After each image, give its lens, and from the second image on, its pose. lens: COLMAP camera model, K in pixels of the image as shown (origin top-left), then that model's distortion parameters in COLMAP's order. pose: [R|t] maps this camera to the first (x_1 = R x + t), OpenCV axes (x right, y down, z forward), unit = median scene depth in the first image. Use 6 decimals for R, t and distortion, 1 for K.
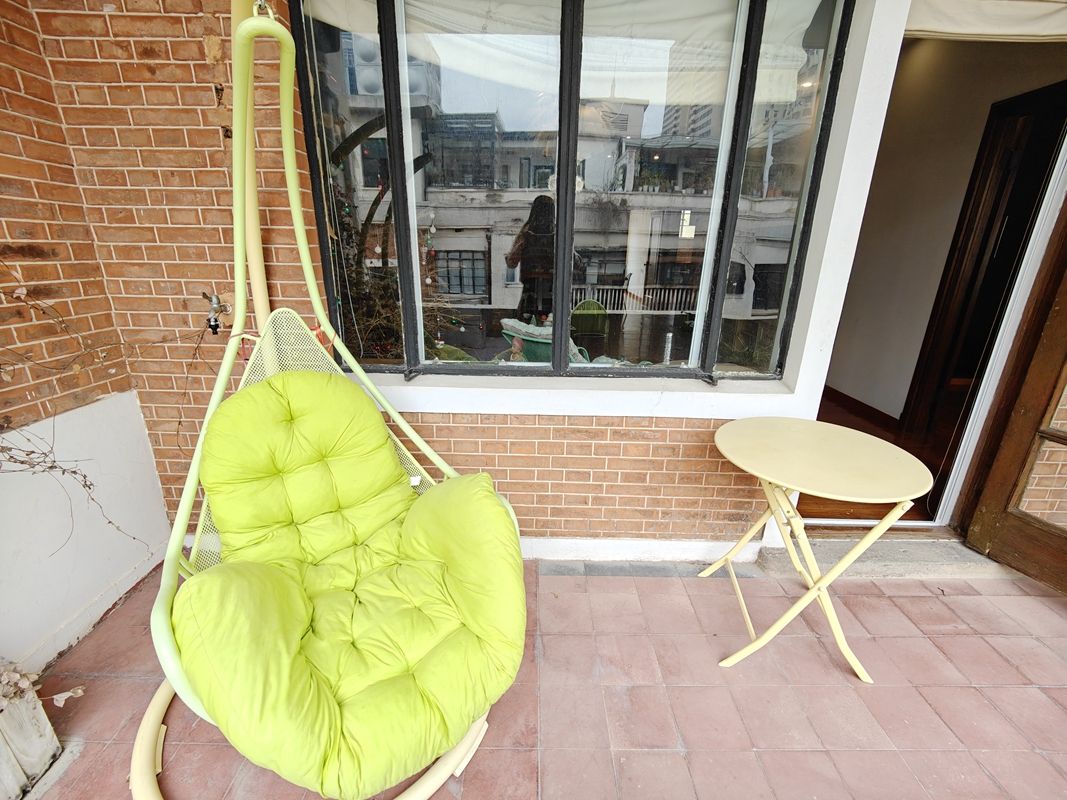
lens RADIAL K [[460.5, 0, 534.6], [0, 460.5, 403.8], [0, 0, 1]] dist [-0.001792, -0.000322]
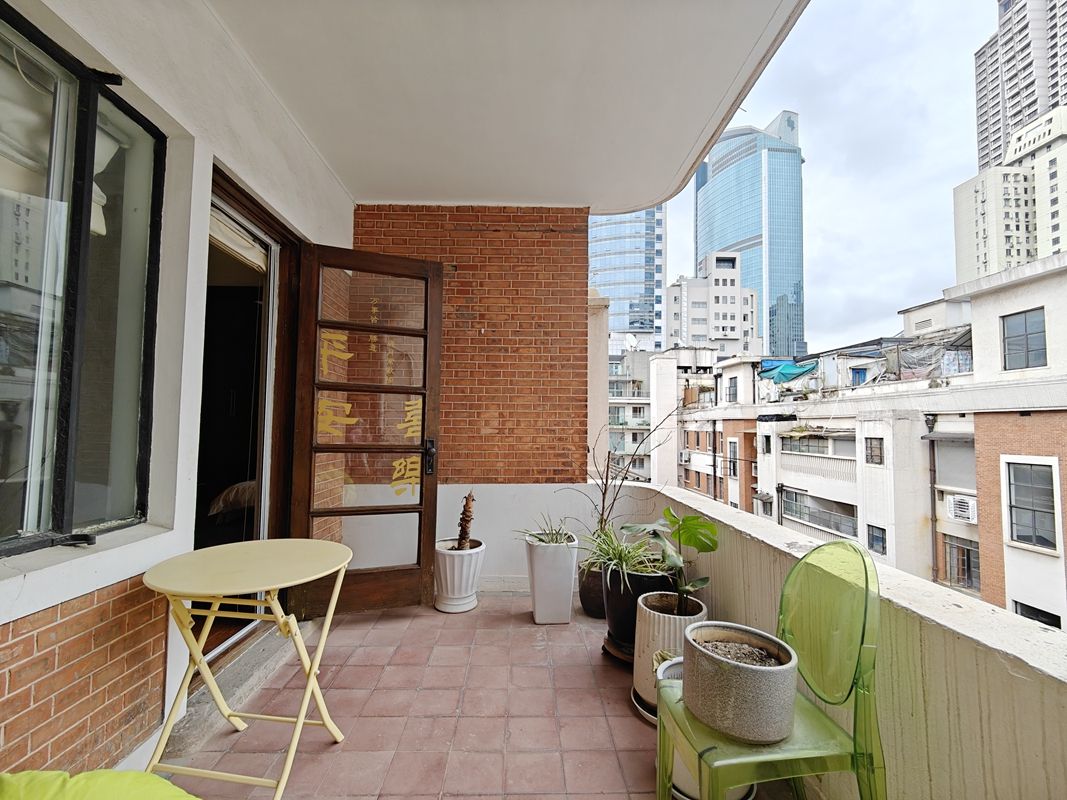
lens RADIAL K [[460.5, 0, 533.1], [0, 460.5, 403.9], [0, 0, 1]] dist [-0.001792, -0.000322]
pose [[-0.046187, 0.042003, 0.998049, -0.387960], [0.297643, 0.954313, -0.026388, -0.024468], [-0.953559, 0.295844, -0.056579, 0.282410]]
